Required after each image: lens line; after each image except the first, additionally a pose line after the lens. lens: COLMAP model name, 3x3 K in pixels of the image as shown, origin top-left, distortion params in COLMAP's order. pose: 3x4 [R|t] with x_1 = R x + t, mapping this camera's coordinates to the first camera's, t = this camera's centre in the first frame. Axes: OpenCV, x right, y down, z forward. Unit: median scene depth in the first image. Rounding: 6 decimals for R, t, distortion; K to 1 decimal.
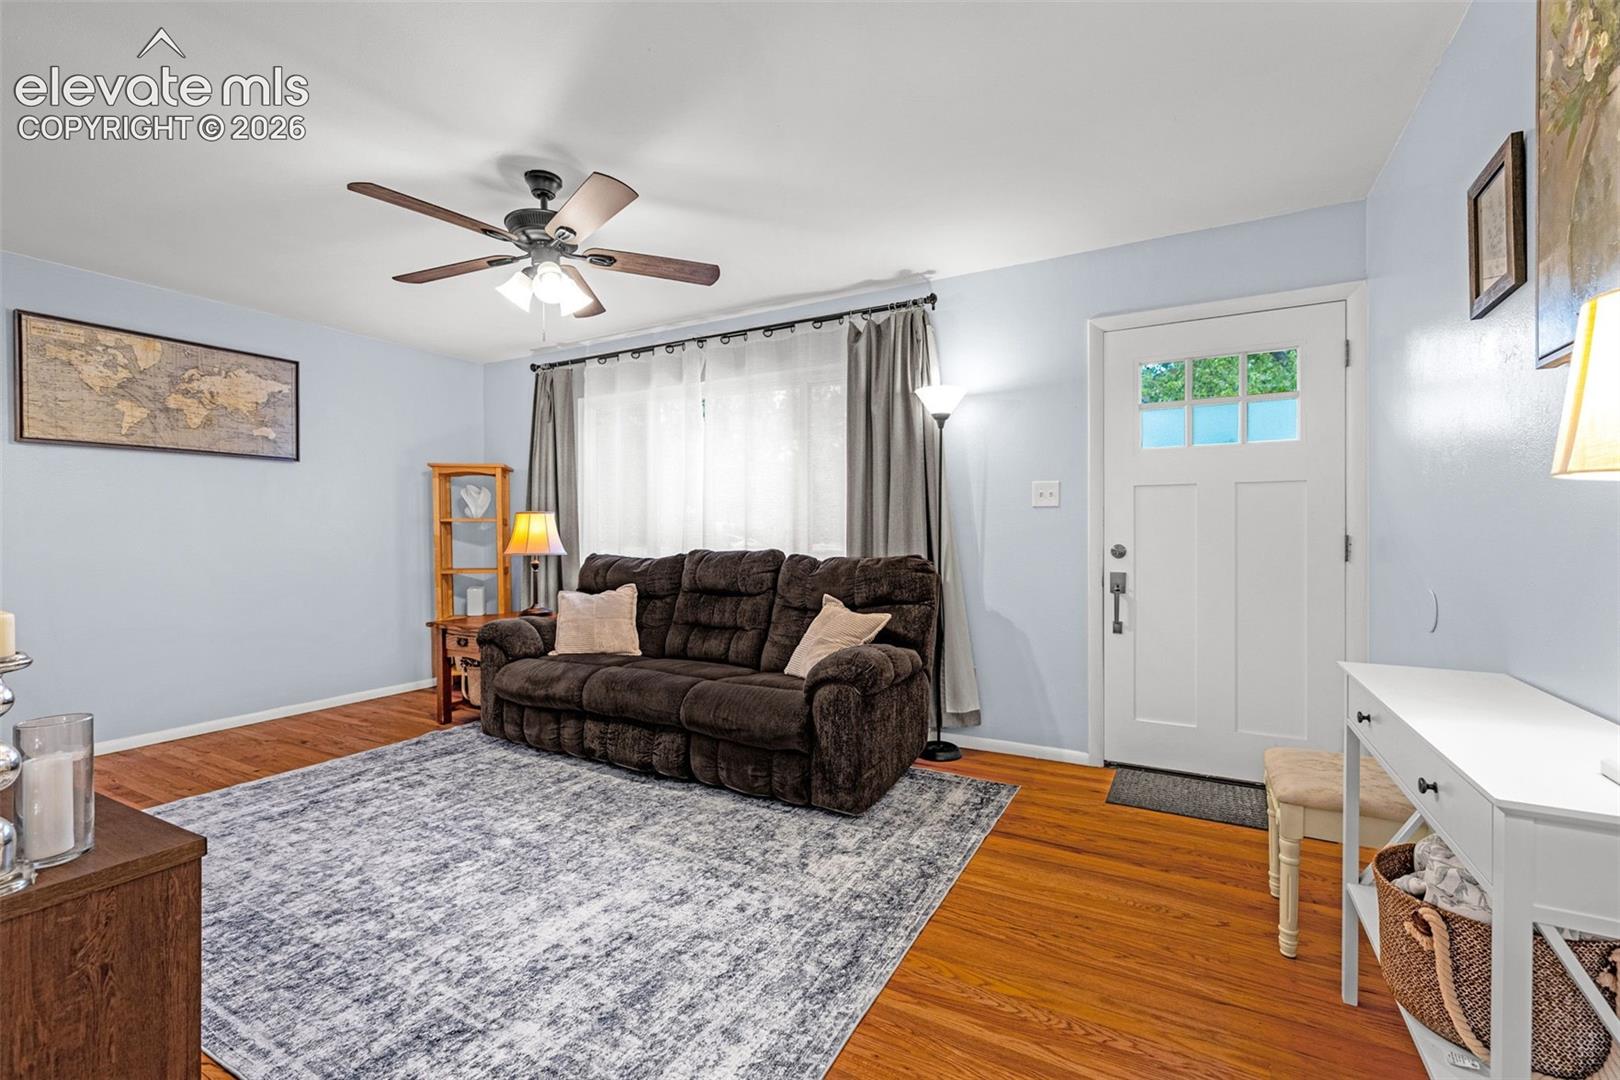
lens RADIAL K [[680.9, 0, 810.0], [0, 680.9, 540.0], [0, 0, 1]] dist [-0.002066, 0.000089]
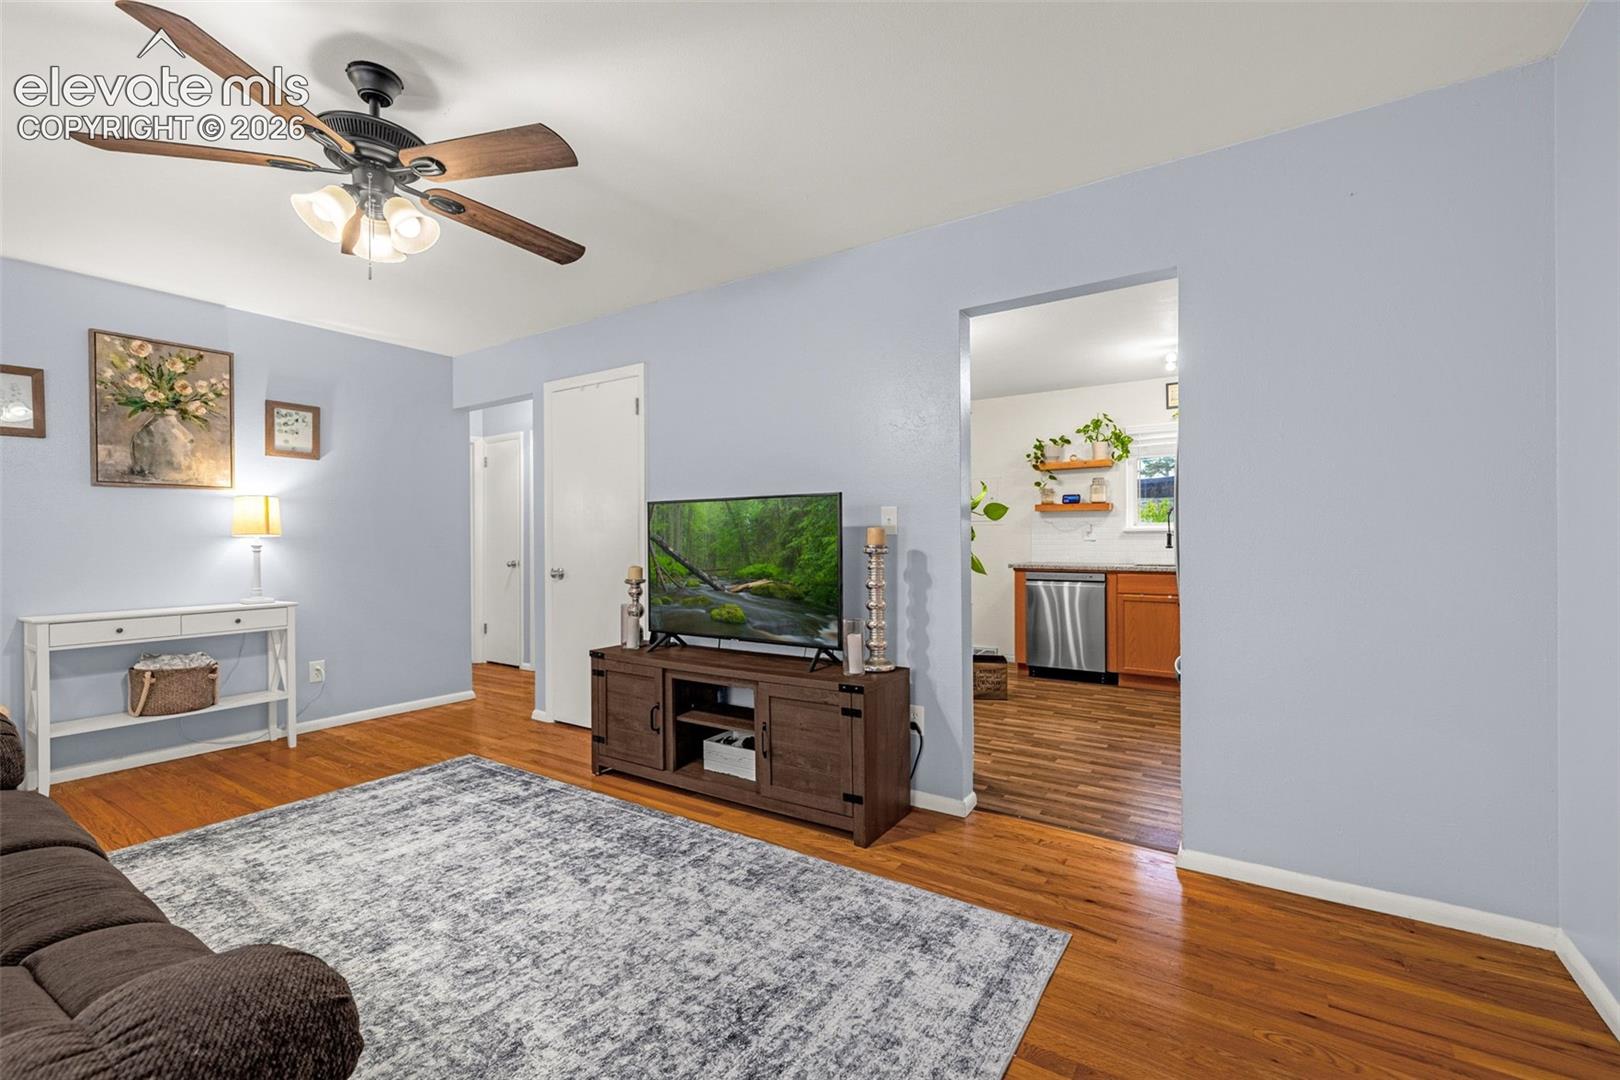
lens RADIAL K [[680.9, 0, 810.0], [0, 680.9, 540.0], [0, 0, 1]] dist [-0.002066, 0.000089]
pose [[-0.996642, 0.006525, 0.081622, -1.147921], [0.006968, 0.999963, 0.005140, -0.022566], [-0.081585, 0.005691, -0.996650, 2.117266]]
